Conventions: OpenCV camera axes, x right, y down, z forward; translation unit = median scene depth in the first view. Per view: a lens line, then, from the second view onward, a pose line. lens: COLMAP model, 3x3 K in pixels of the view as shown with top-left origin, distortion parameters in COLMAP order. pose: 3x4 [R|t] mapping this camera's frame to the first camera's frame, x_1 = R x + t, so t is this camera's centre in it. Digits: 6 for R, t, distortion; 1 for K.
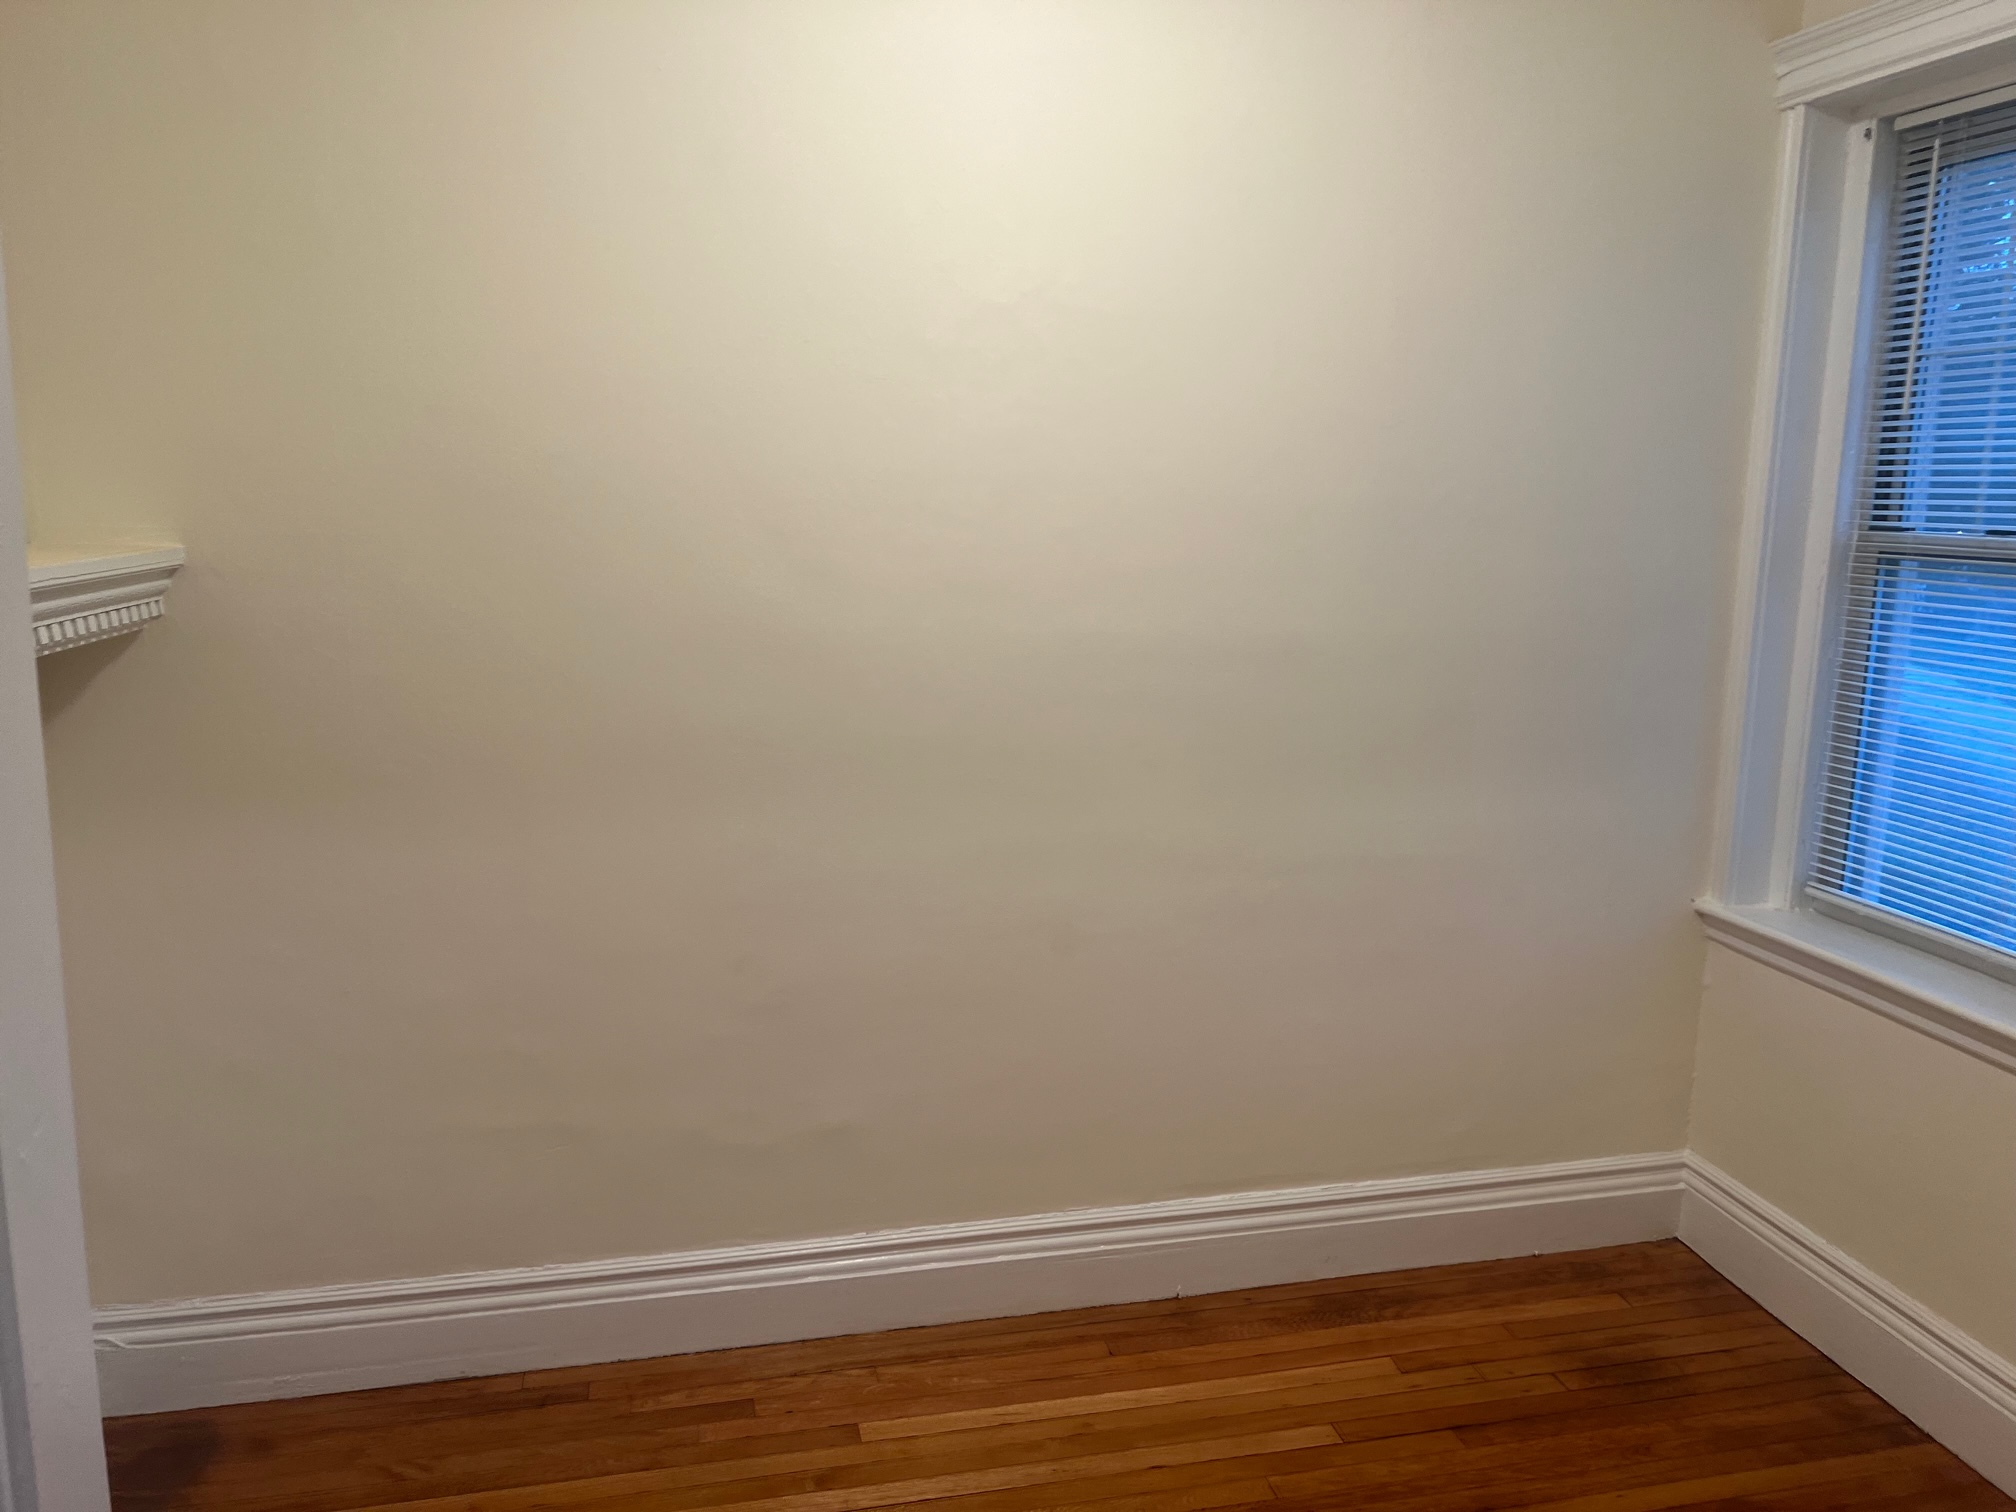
lens RADIAL K [[1535.3, 0, 1016.2], [0, 1535.3, 752.9], [0, 0, 1]] dist [0.071176, -0.049277]
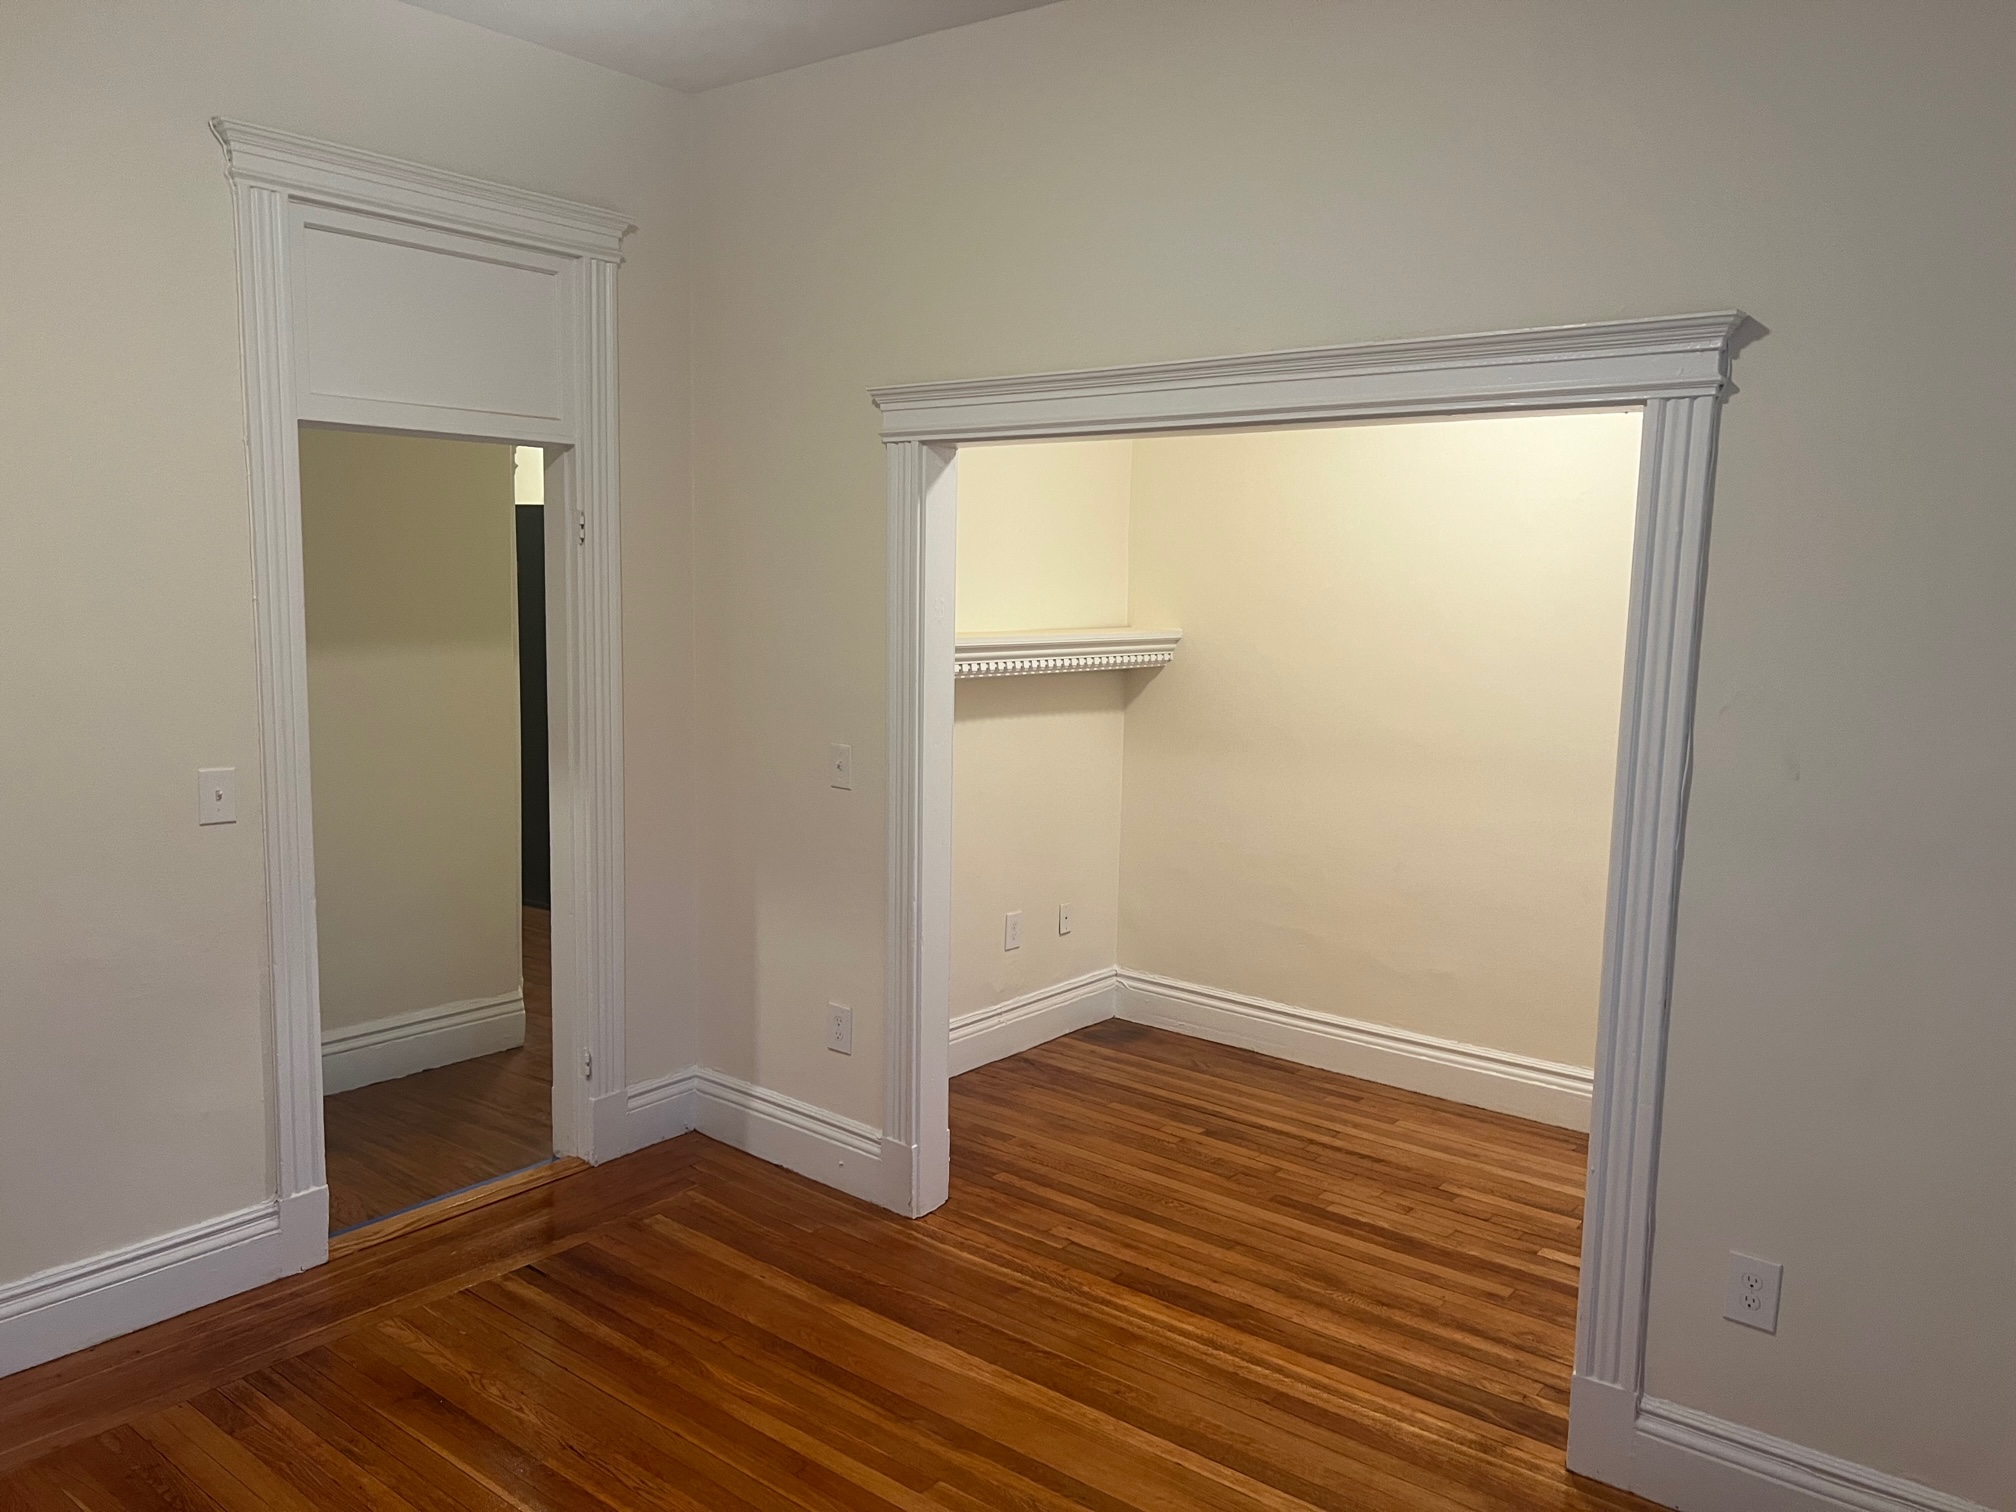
lens RADIAL K [[1535.3, 0, 1012.6], [0, 1535.3, 757.0], [0, 0, 1]] dist [0.071176, -0.049277]
pose [[0.630173, 0.093606, -0.770792, 0.986902], [-0.147371, 0.989081, -0.000370, 0.082589], [0.762341, 0.113826, 0.637087, -0.553239]]
